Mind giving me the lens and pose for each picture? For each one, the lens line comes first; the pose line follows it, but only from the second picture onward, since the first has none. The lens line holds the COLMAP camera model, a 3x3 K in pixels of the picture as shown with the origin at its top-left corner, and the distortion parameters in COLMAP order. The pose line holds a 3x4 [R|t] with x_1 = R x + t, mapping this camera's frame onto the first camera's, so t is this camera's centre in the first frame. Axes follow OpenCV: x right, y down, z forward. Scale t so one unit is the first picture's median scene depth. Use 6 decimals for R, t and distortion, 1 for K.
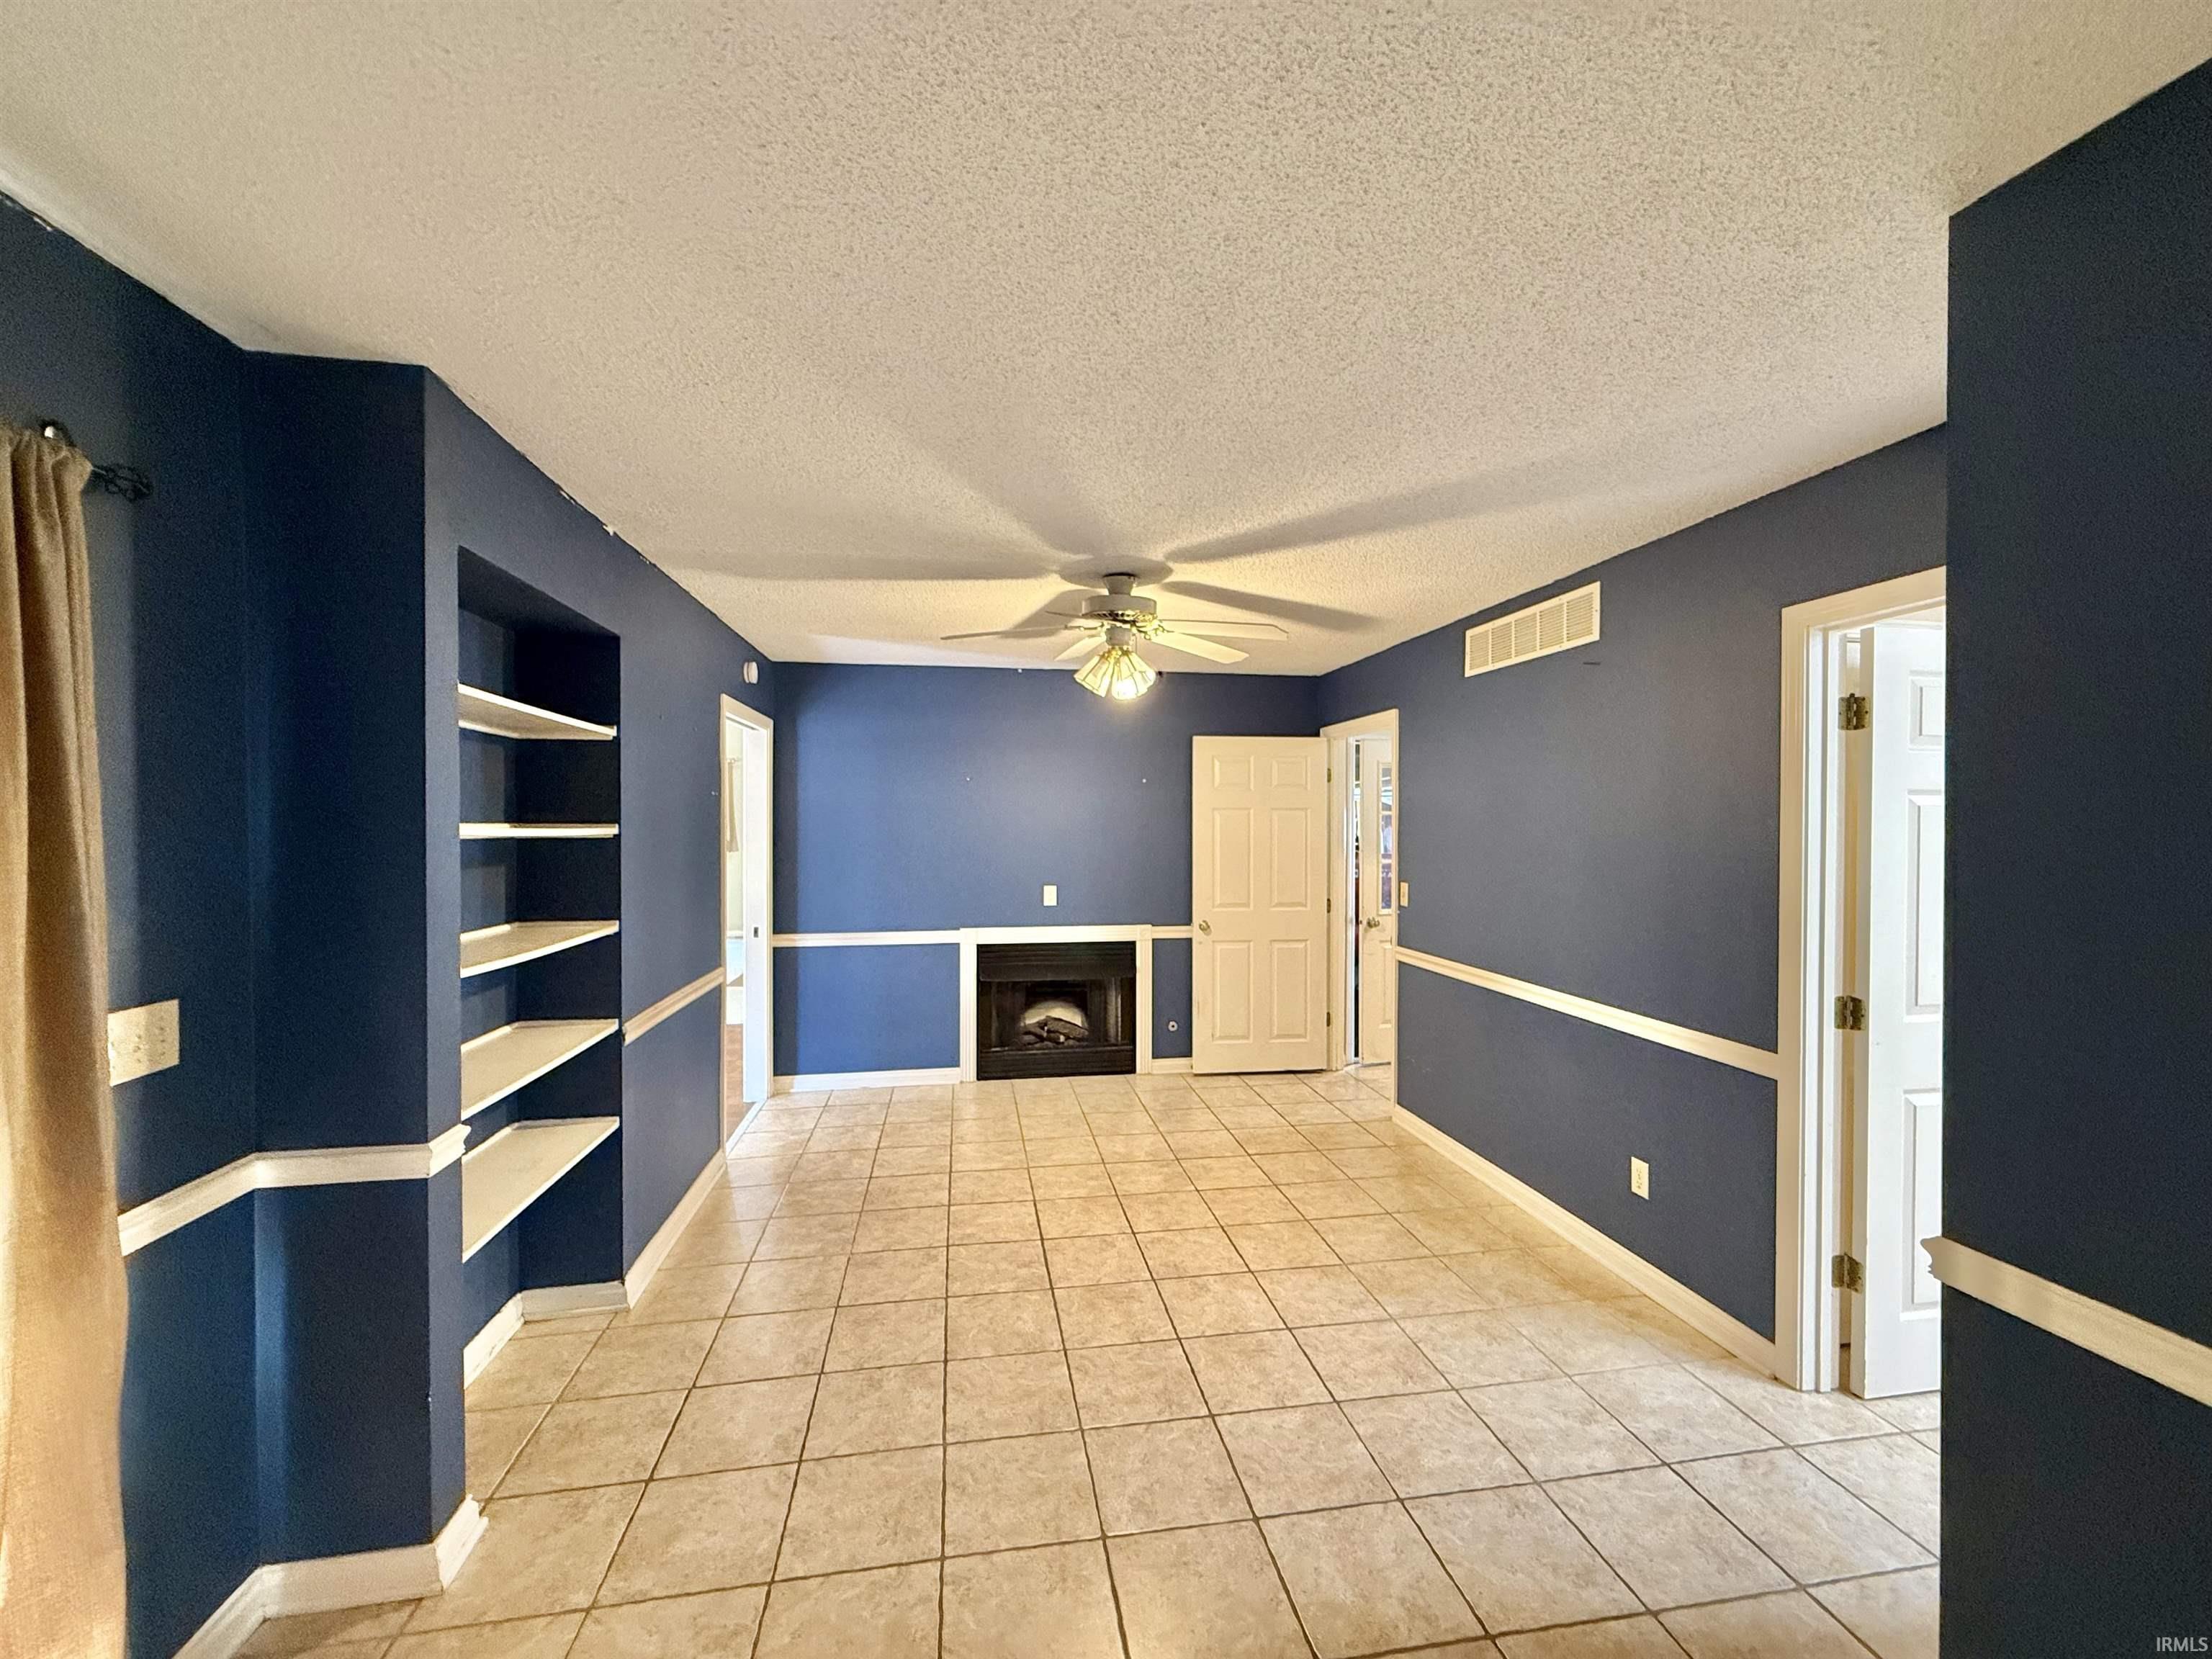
lens RADIAL K [[880.7, 0, 1105.6], [0, 880.7, 832.0], [0, 0, 1]] dist [-0.000459, 0.000340]
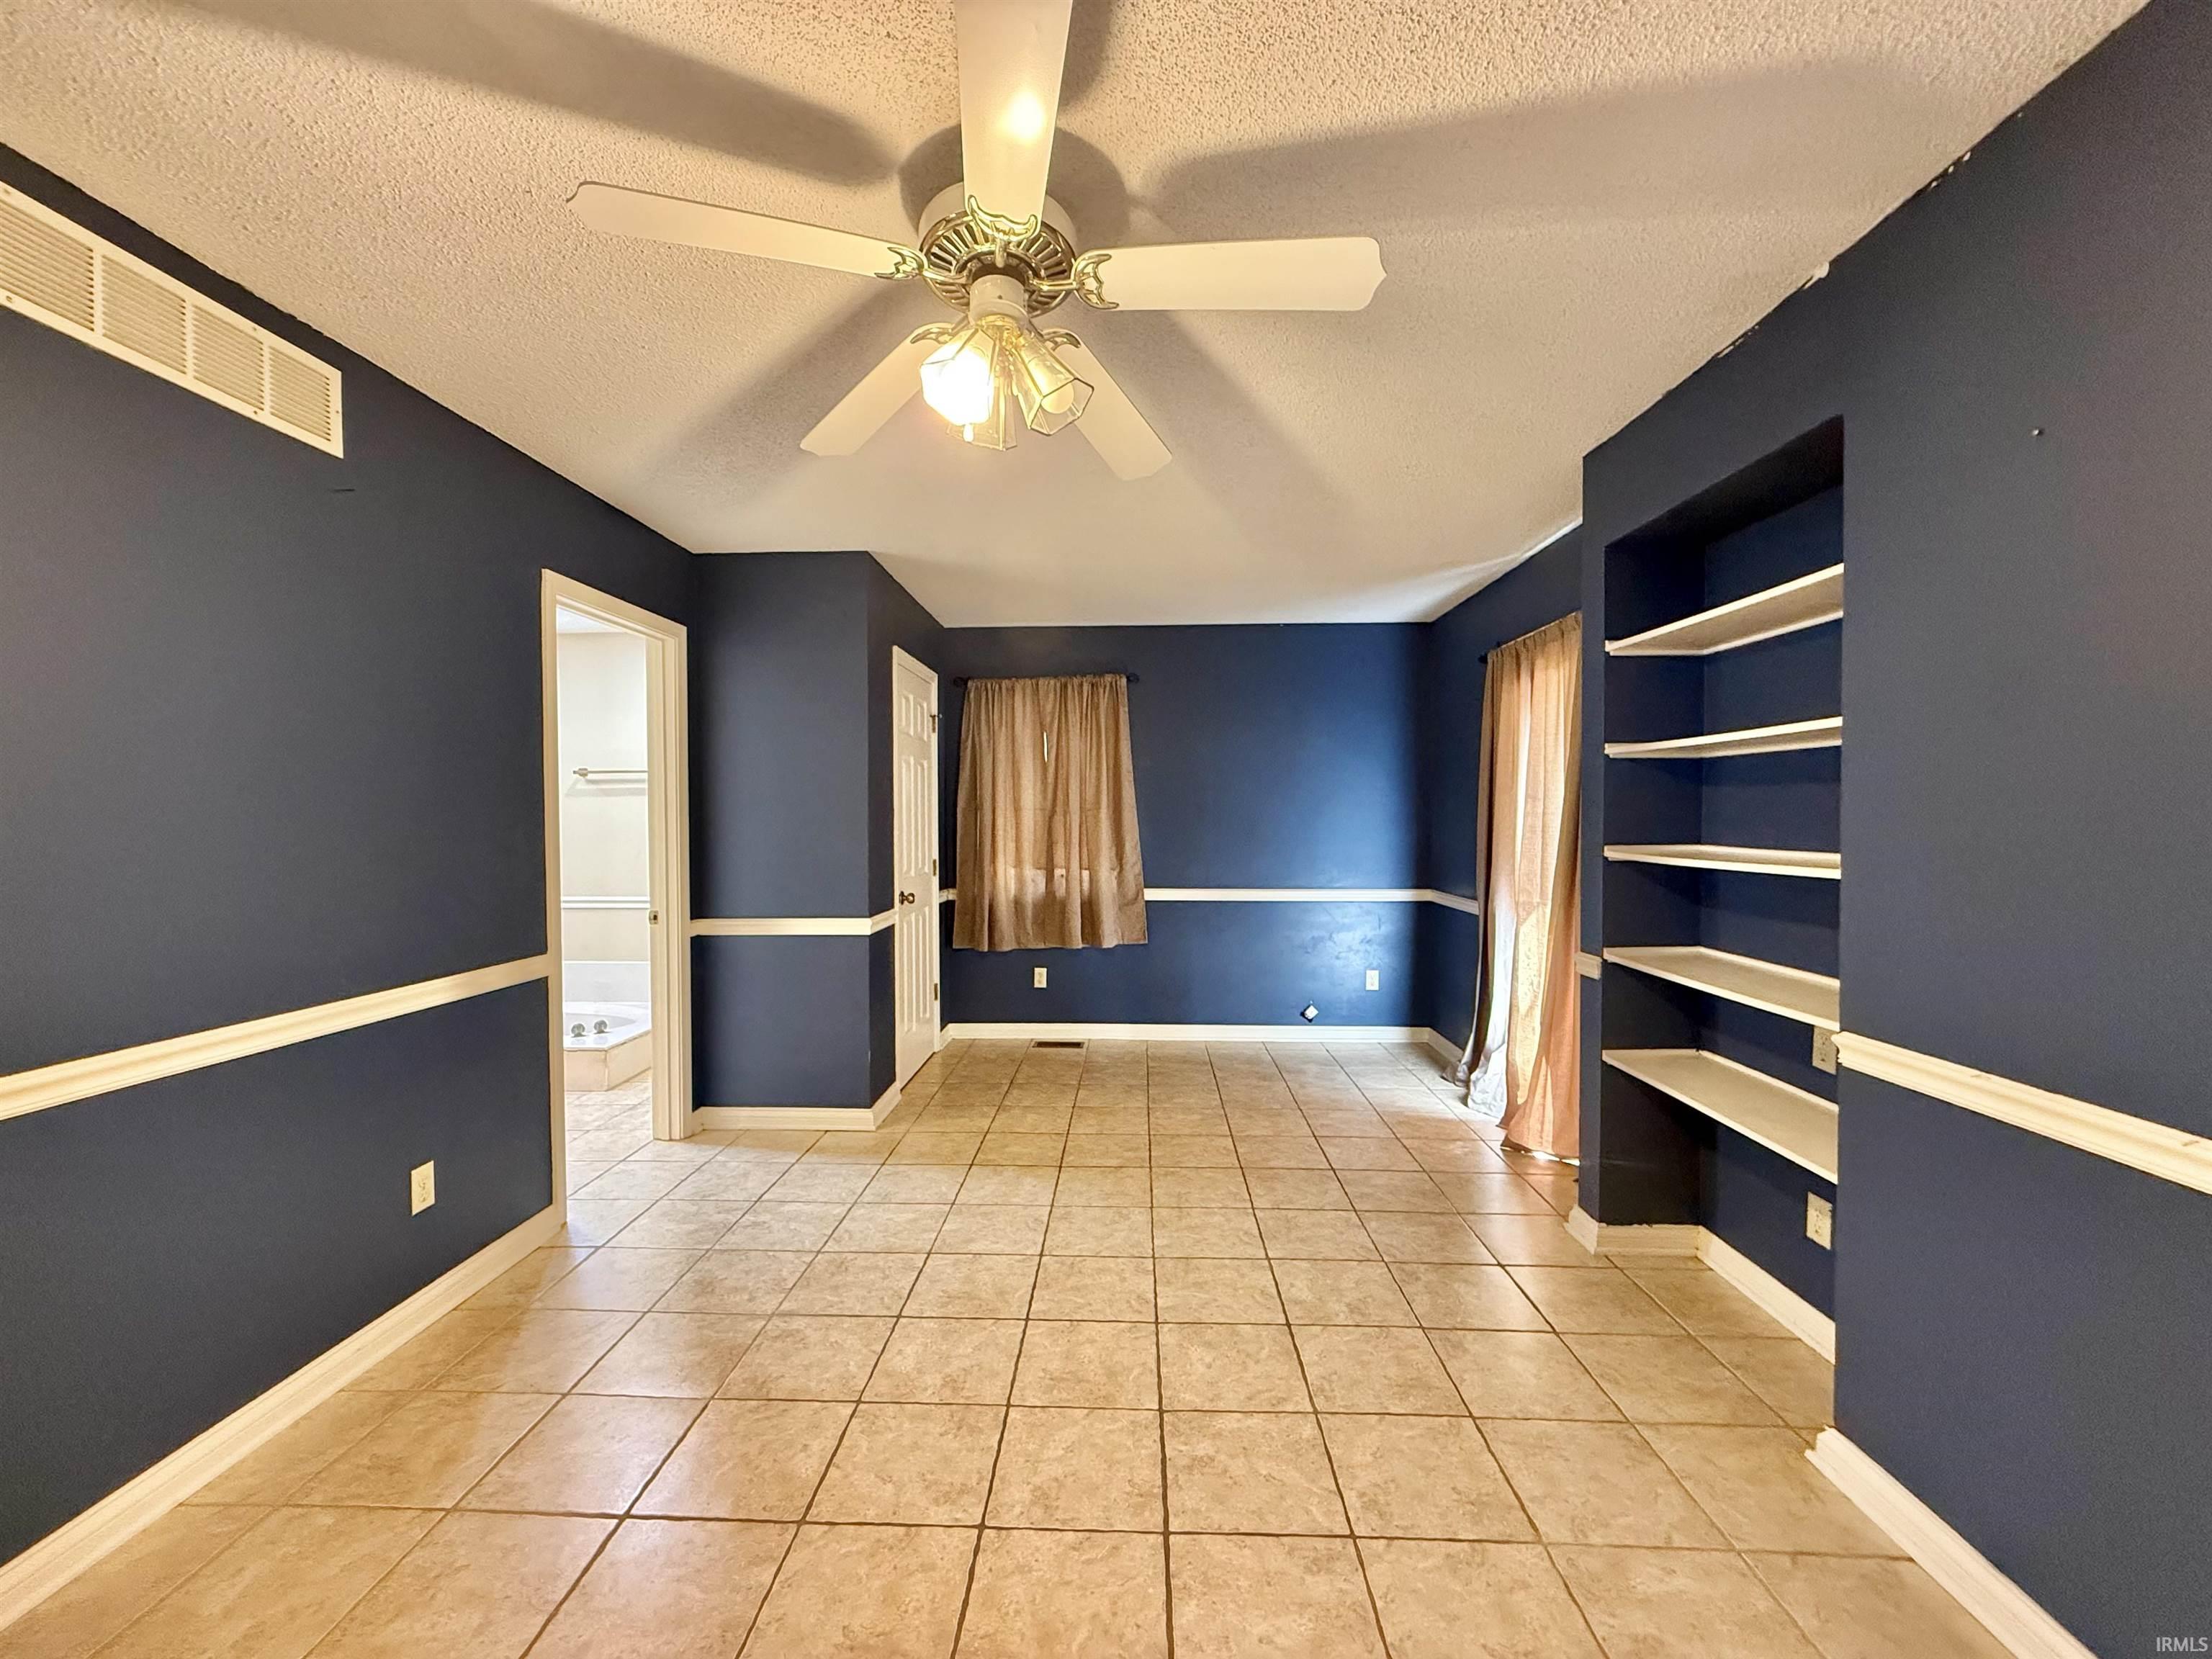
lens RADIAL K [[880.7, 0, 1099.9], [0, 880.7, 833.9], [0, 0, 1]] dist [-0.000459, 0.000340]
pose [[-0.978298, -0.000329, 0.207201, -0.166229], [0.006112, 0.999518, 0.030444, 0.058469], [-0.207111, 0.031050, -0.977825, 1.778624]]
